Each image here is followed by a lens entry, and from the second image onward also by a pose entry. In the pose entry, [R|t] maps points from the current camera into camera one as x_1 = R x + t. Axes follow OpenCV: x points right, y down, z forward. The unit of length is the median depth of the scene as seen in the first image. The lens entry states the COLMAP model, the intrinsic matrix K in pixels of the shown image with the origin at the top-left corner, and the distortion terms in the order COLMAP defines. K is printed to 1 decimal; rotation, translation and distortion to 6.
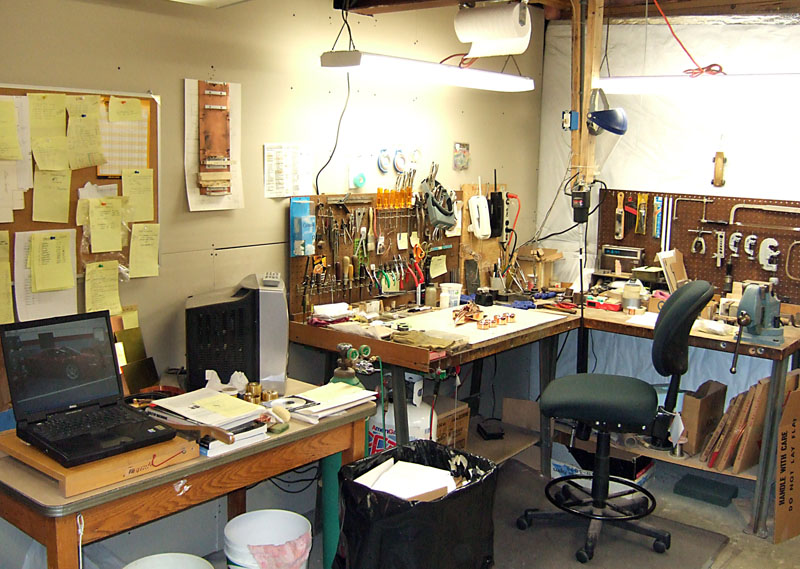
lens RADIAL K [[853.2, 0, 401.2], [0, 853.2, 285.2], [0, 0, 1]] dist [-0.021440, 0.000000]
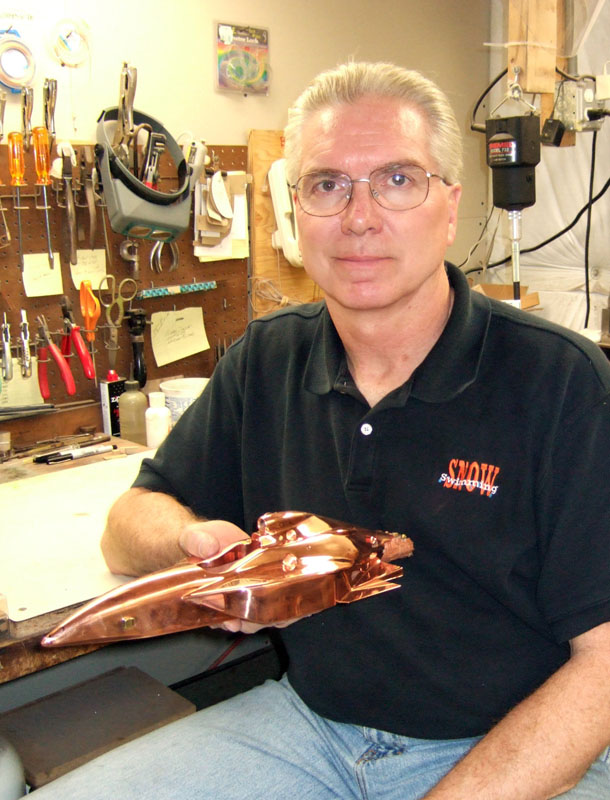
lens RADIAL K [[919.7, 0, 305.4], [0, 919.7, 399.7], [0, 0, 1]] dist [-0.039342, 0.000000]
pose [[0.978895, 0.006929, -0.204246, 0.195585], [0.009780, 0.996692, 0.080684, -0.026620], [0.204130, -0.080978, 0.975589, 0.591943]]
